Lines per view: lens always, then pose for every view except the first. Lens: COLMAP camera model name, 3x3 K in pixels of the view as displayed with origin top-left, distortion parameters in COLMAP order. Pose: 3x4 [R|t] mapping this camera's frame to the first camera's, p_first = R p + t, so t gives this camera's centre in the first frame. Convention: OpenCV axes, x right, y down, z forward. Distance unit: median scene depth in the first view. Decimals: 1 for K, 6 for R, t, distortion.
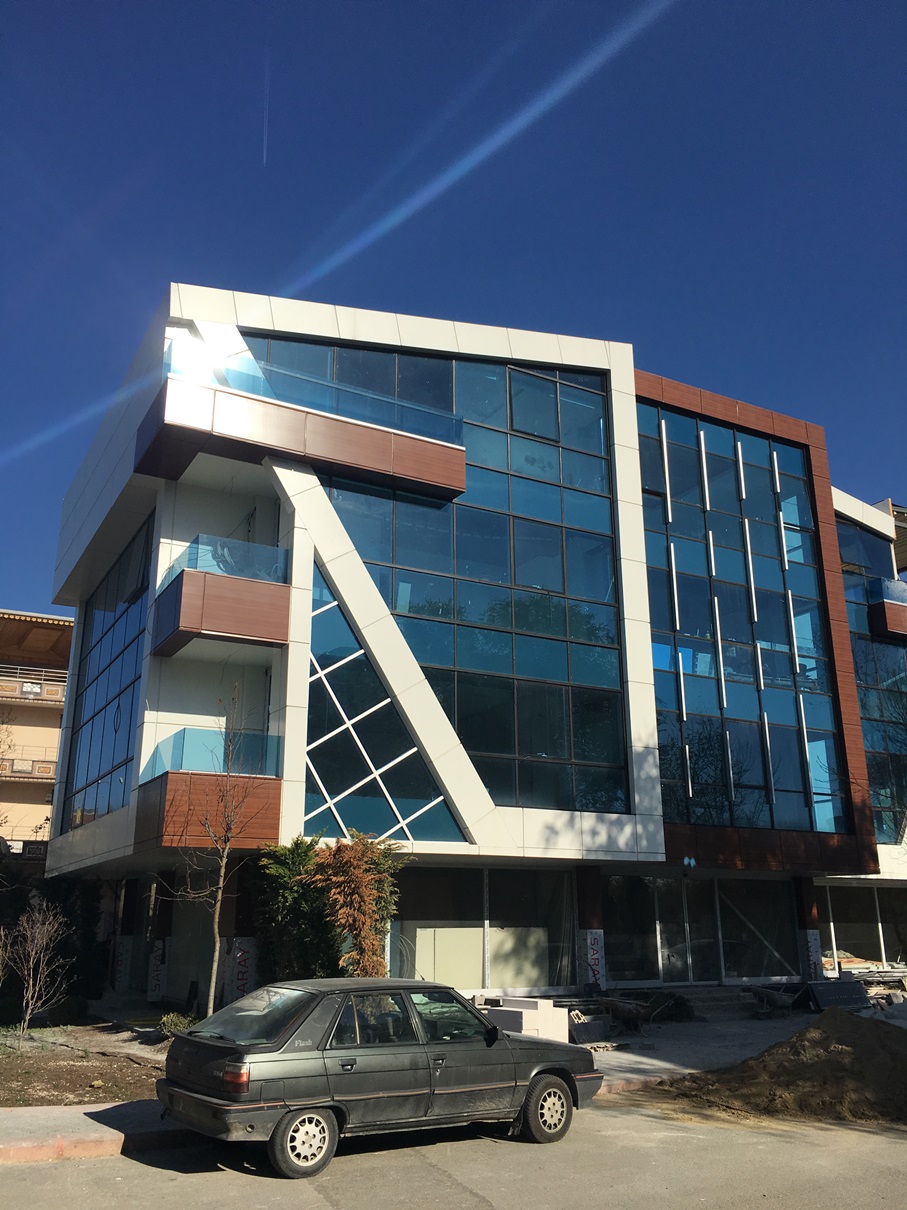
lens RADIAL K [[1025.4, 0, 447.0], [0, 1025.4, 609.5], [0, 0, 1]] dist [0.067572, -0.089632]
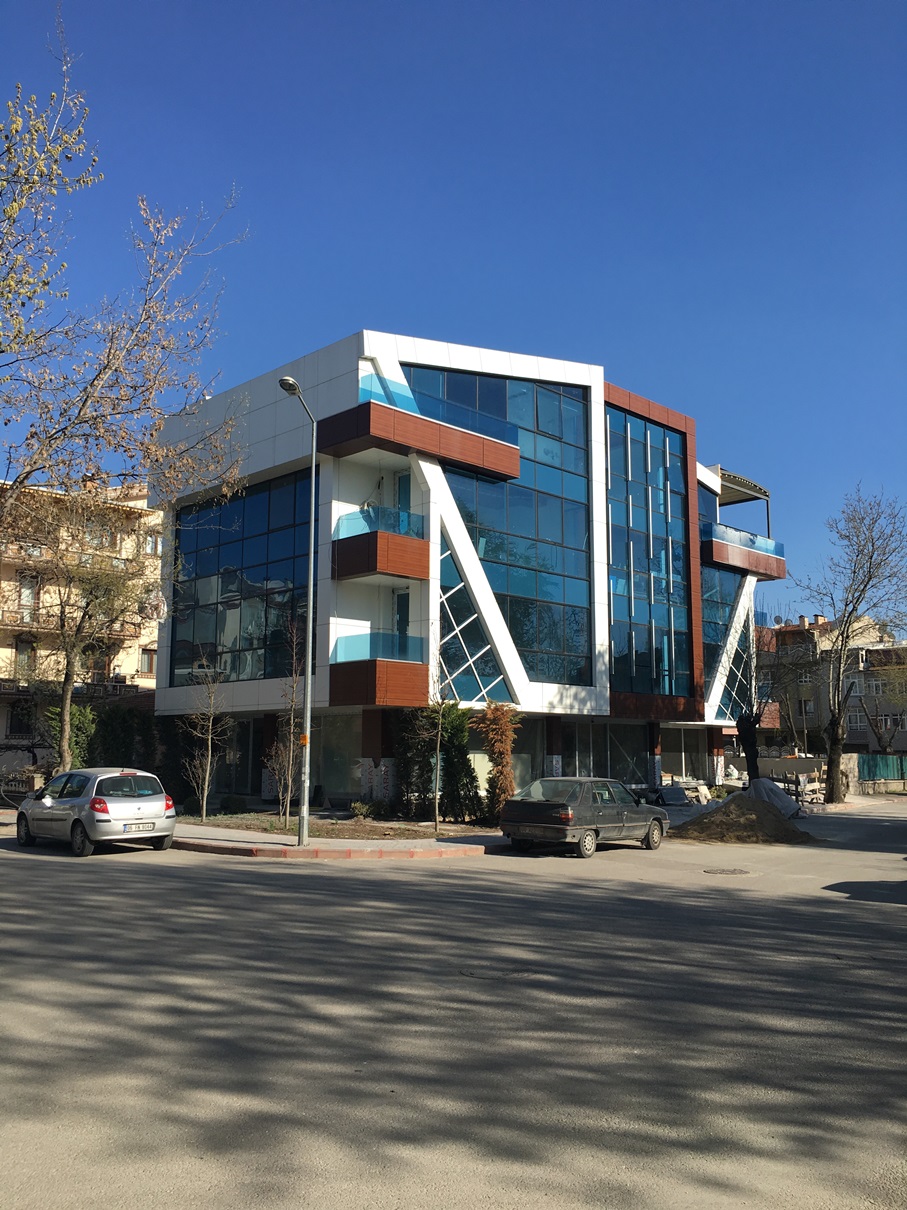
lens RADIAL K [[1025.4, 0, 446.2], [0, 1025.4, 608.5], [0, 0, 1]] dist [0.067572, -0.089632]
pose [[0.962236, 0.045373, 0.268410, -0.473358], [-0.087173, 0.985448, 0.145924, -0.133192], [-0.257883, -0.163812, 0.952188, -0.440518]]
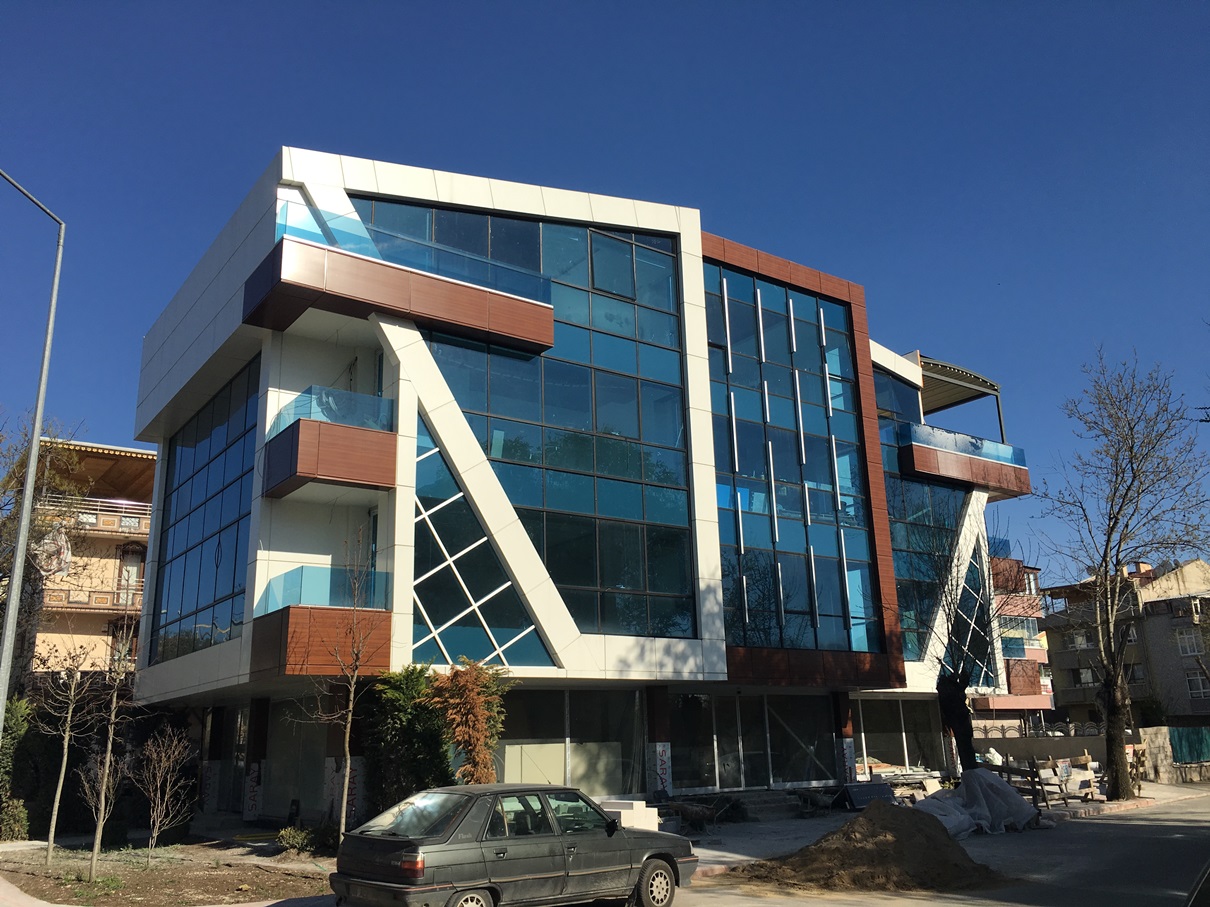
lens RADIAL K [[1025.4, 0, 599.6], [0, 1025.4, 457.9], [0, 0, 1]] dist [0.067572, -0.089632]
pose [[0.993284, 0.008164, 0.115413, -0.056871], [-0.010929, 0.999668, 0.023348, -0.022136], [-0.115184, -0.024452, 0.993043, -0.088812]]
